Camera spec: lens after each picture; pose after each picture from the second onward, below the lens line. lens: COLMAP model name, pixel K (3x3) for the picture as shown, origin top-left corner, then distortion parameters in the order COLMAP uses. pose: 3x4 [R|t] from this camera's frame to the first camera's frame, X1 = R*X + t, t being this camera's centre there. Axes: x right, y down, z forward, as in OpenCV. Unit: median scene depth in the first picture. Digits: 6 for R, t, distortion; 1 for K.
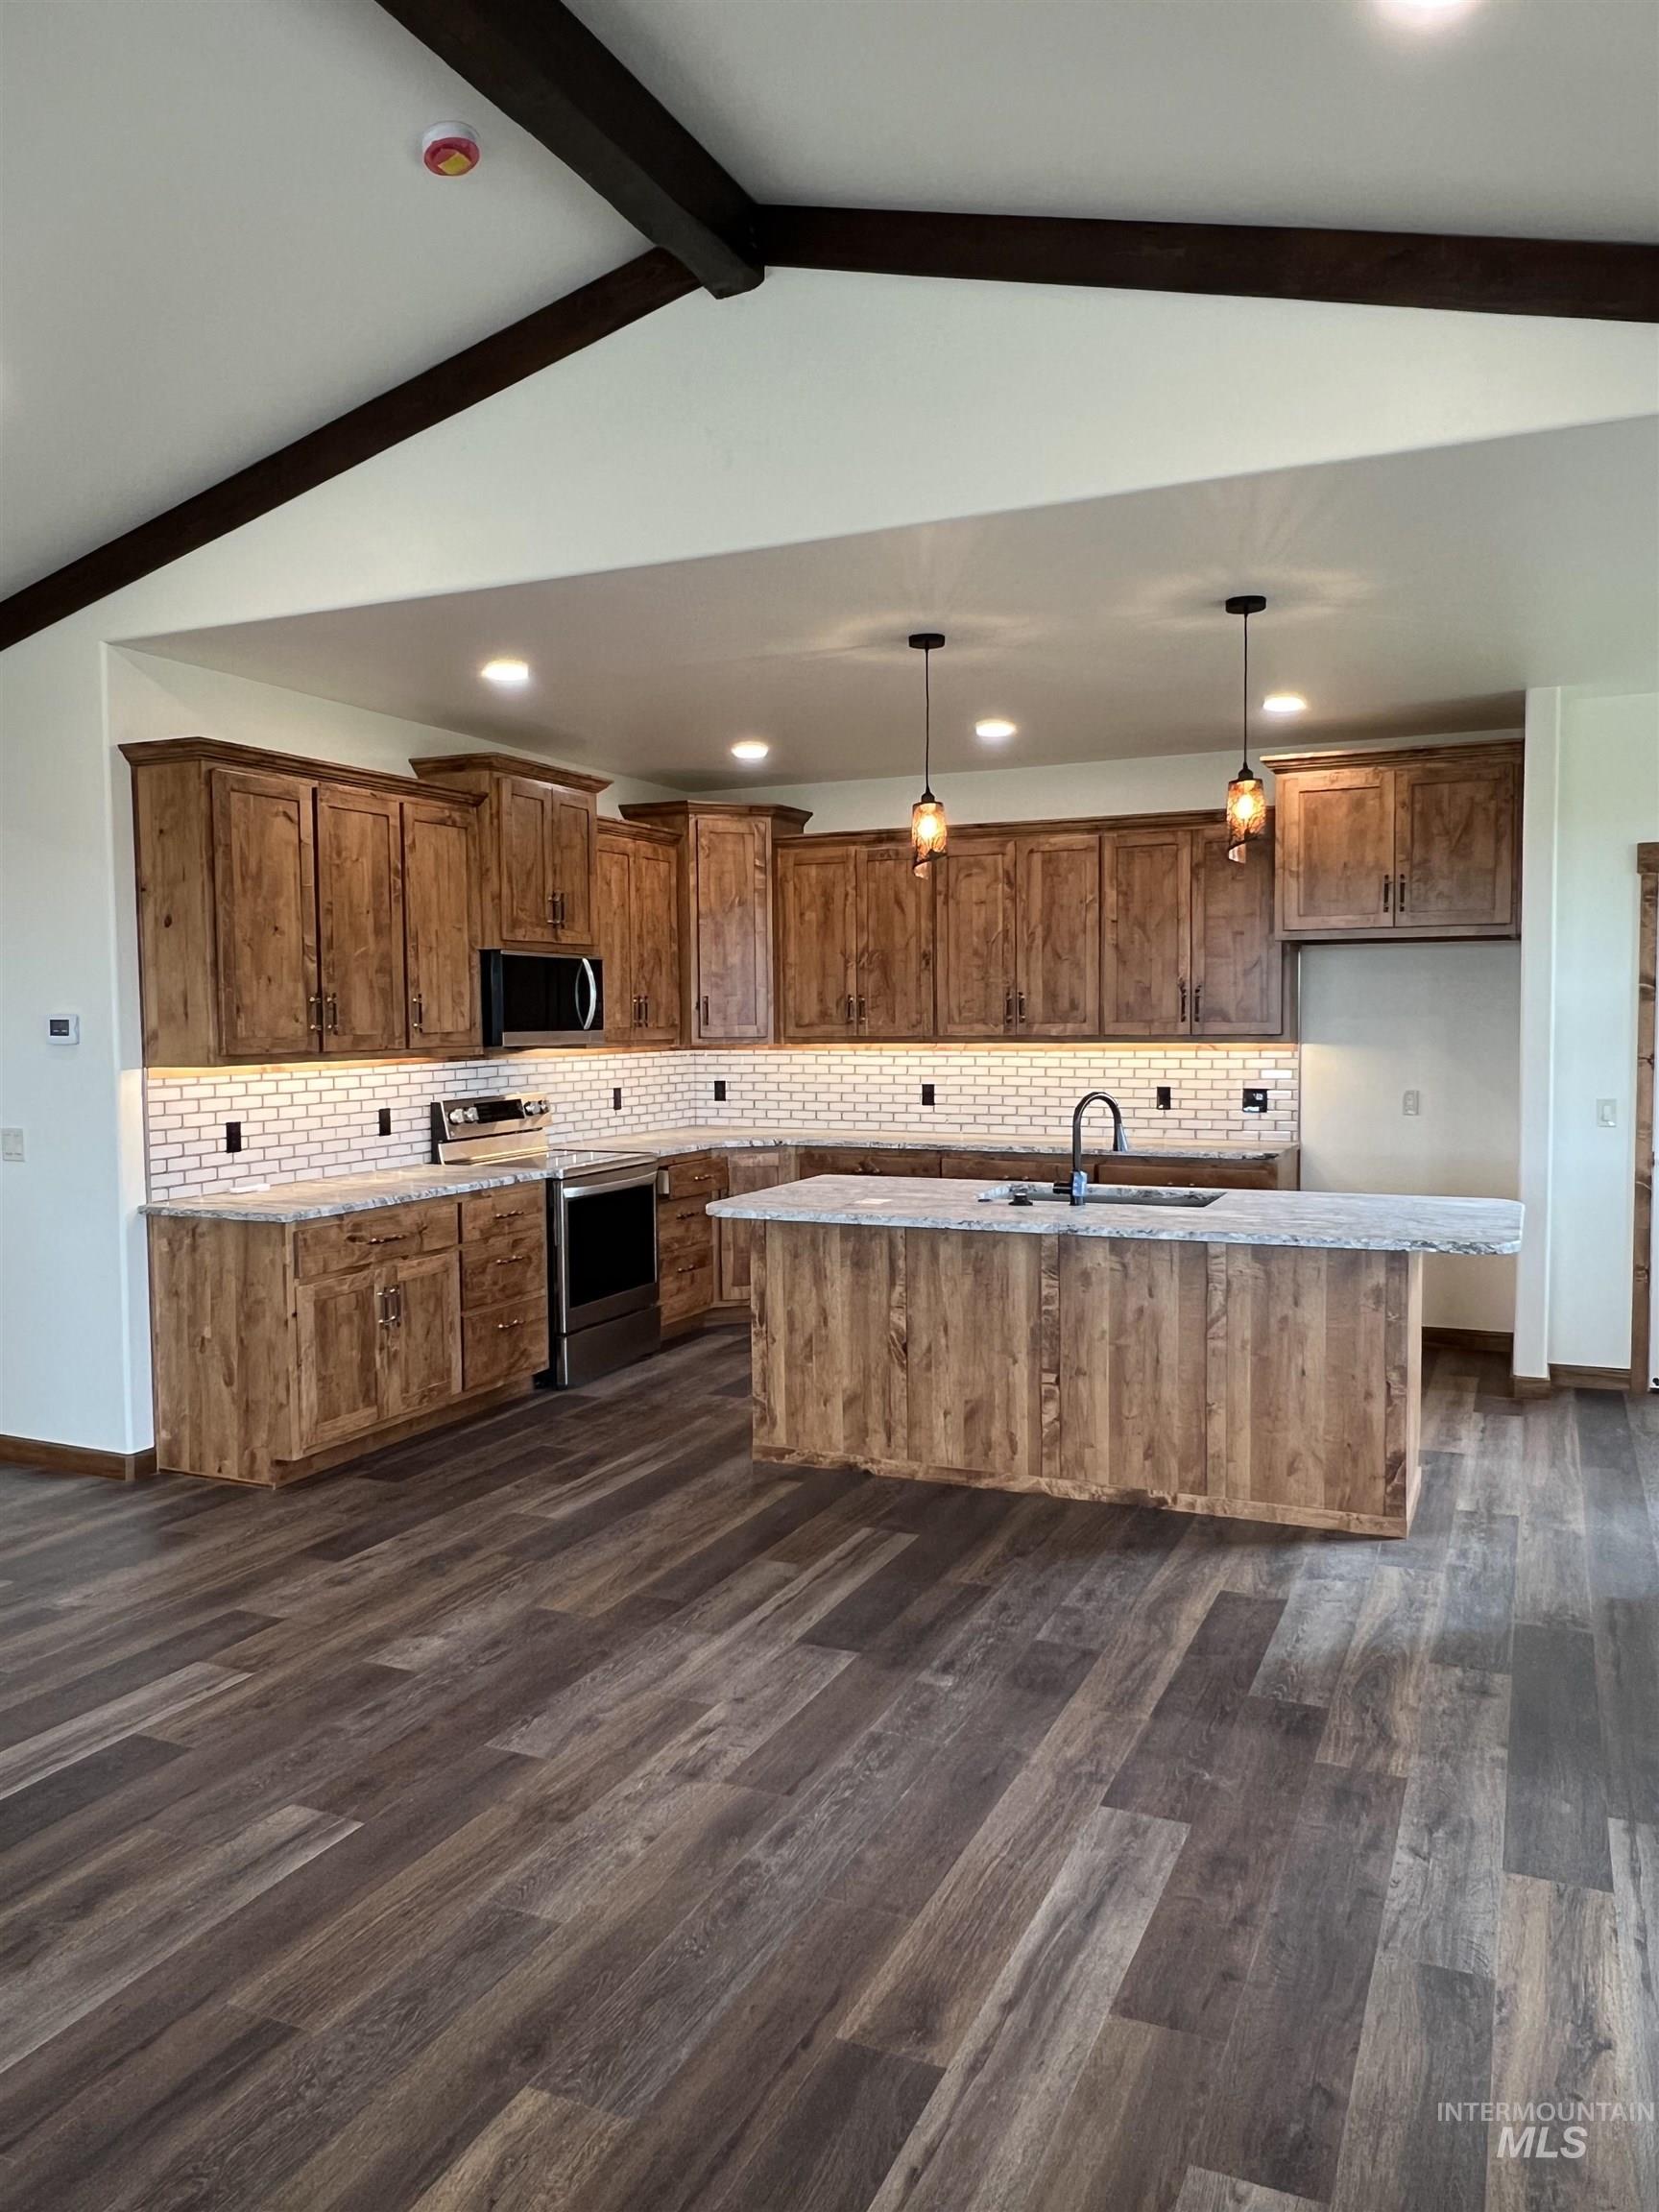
lens RADIAL K [[1571.6, 0, 830.8], [0, 1571.6, 1106.6], [0, 0, 1]] dist [0.029910, -0.000020]
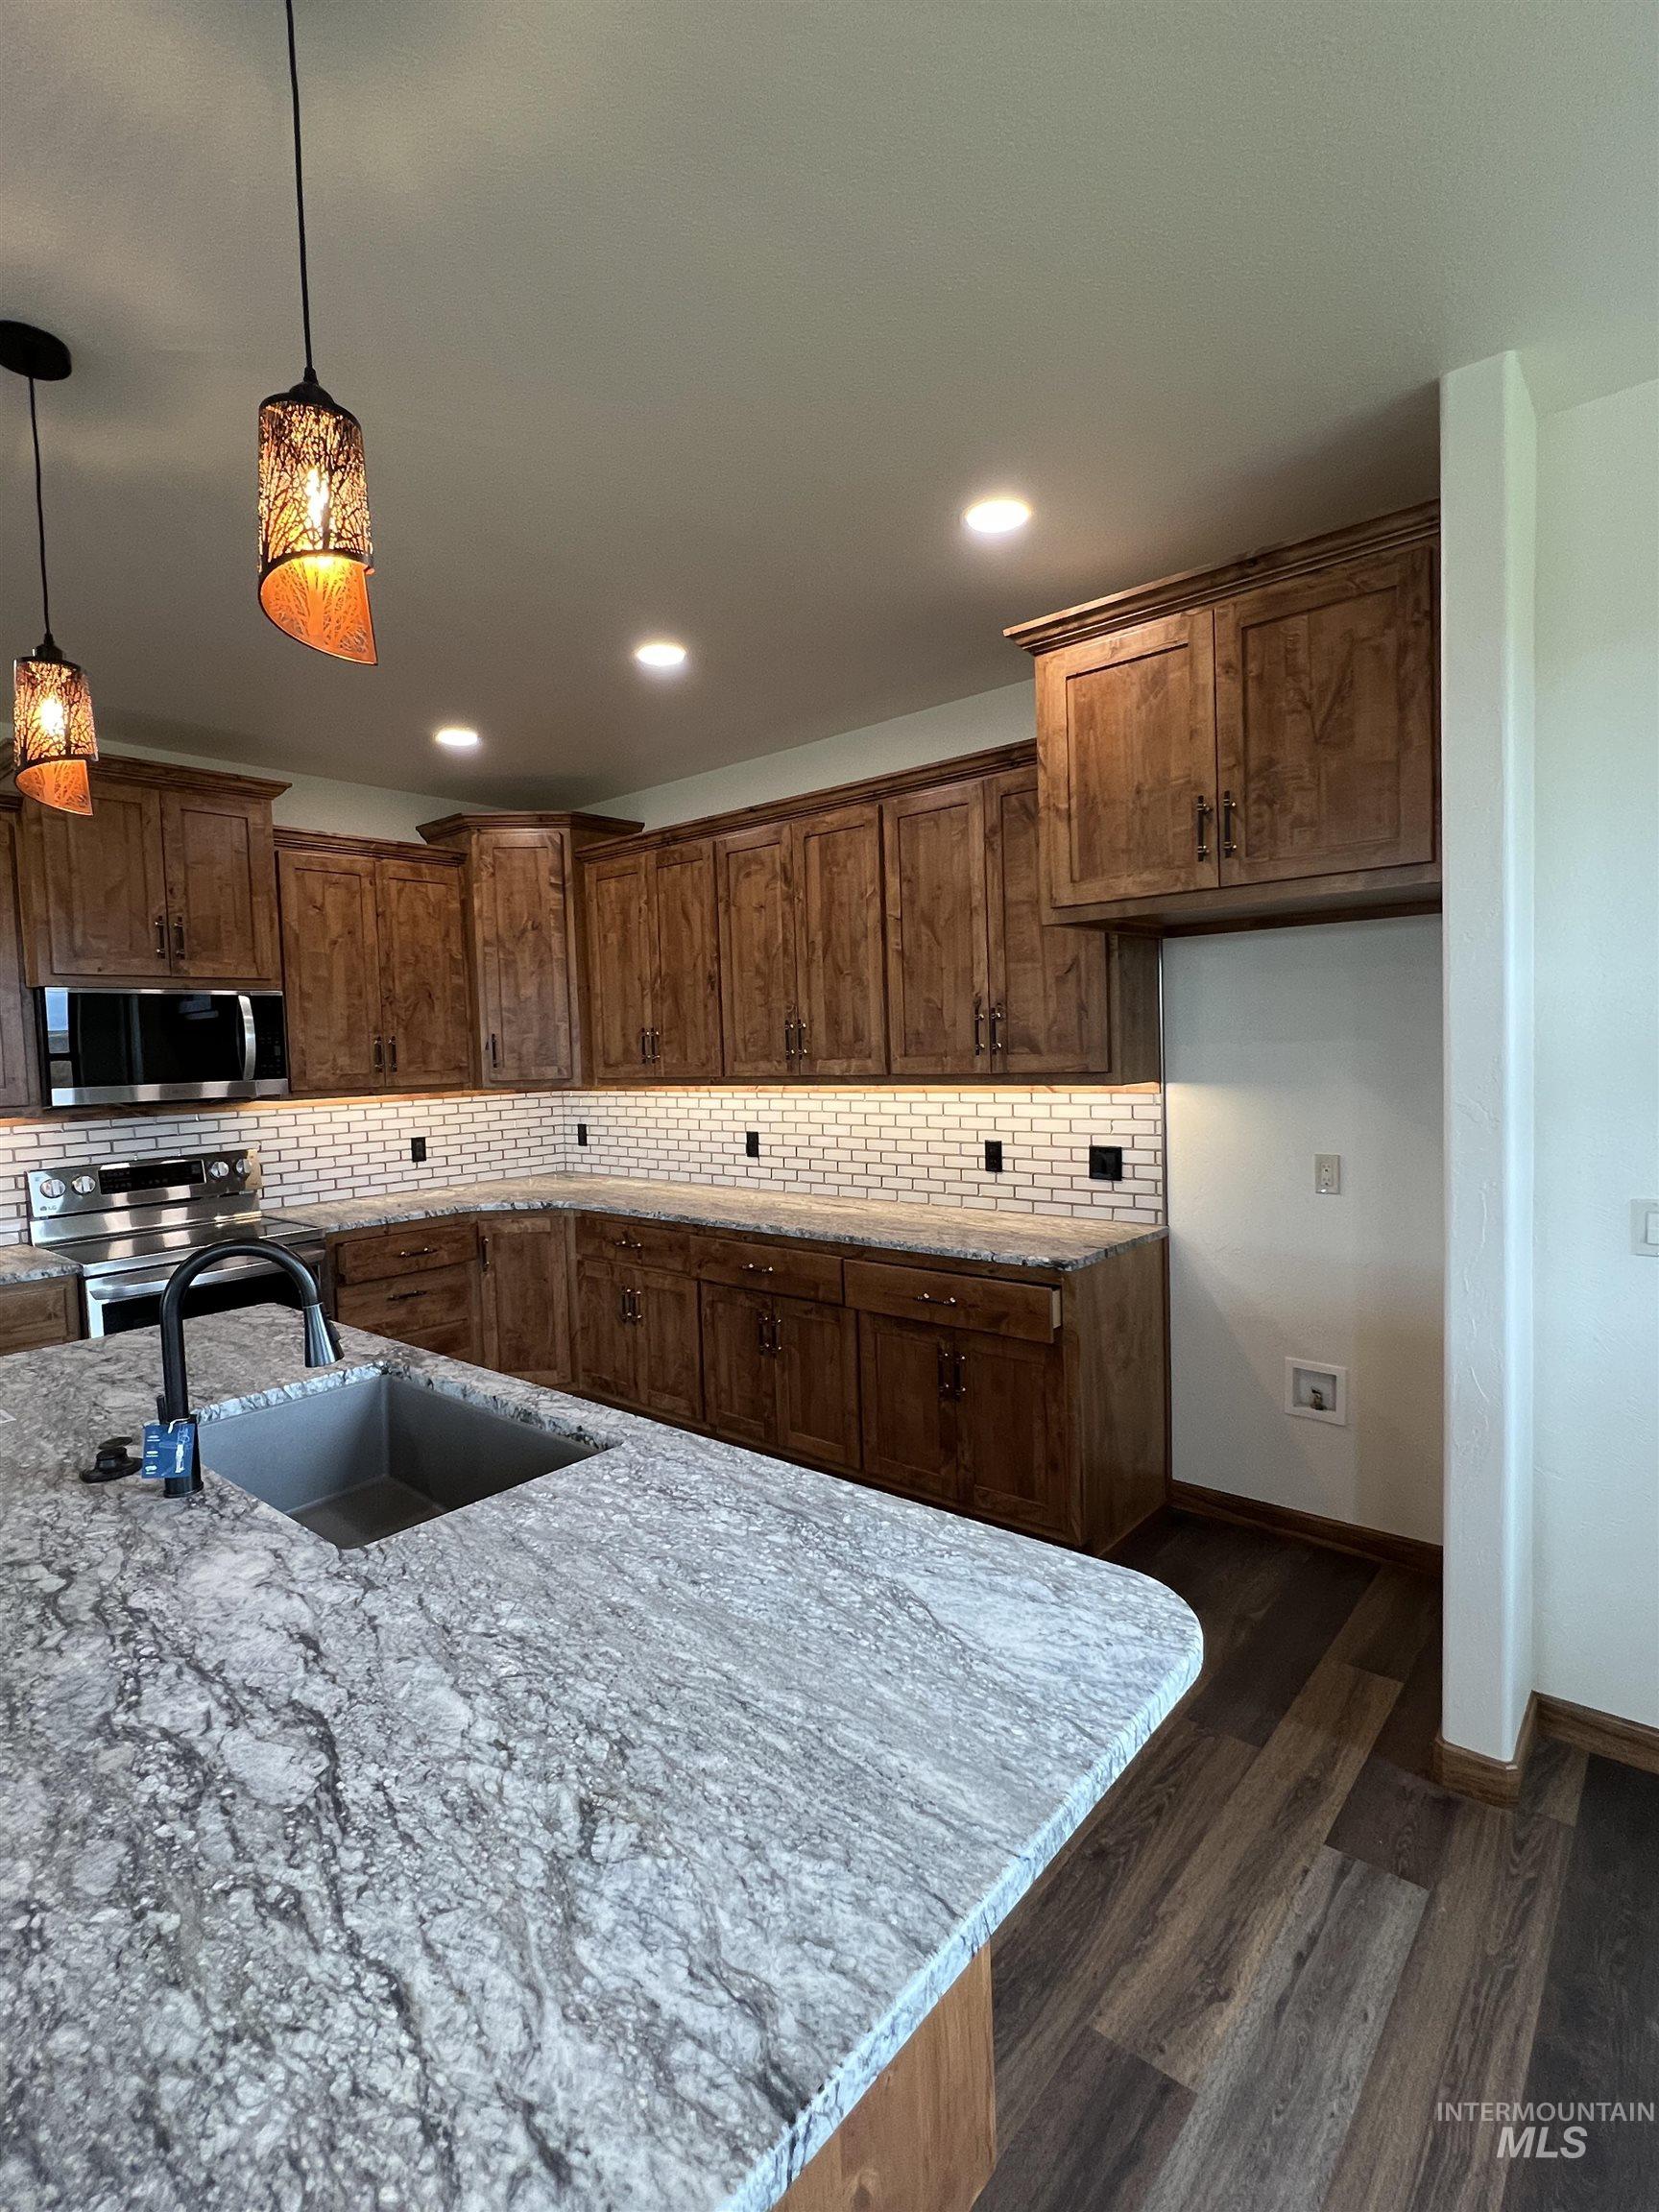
lens RADIAL K [[1055.6, 0, 827.9], [0, 1055.6, 1104.2], [0, 0, 1]] dist [0.000127, 0.000756]
pose [[0.960912, -0.007348, -0.276758, 0.278237], [0.007693, 0.999970, 0.000161, -0.031303], [0.276748, -0.002284, 0.960940, 0.507582]]
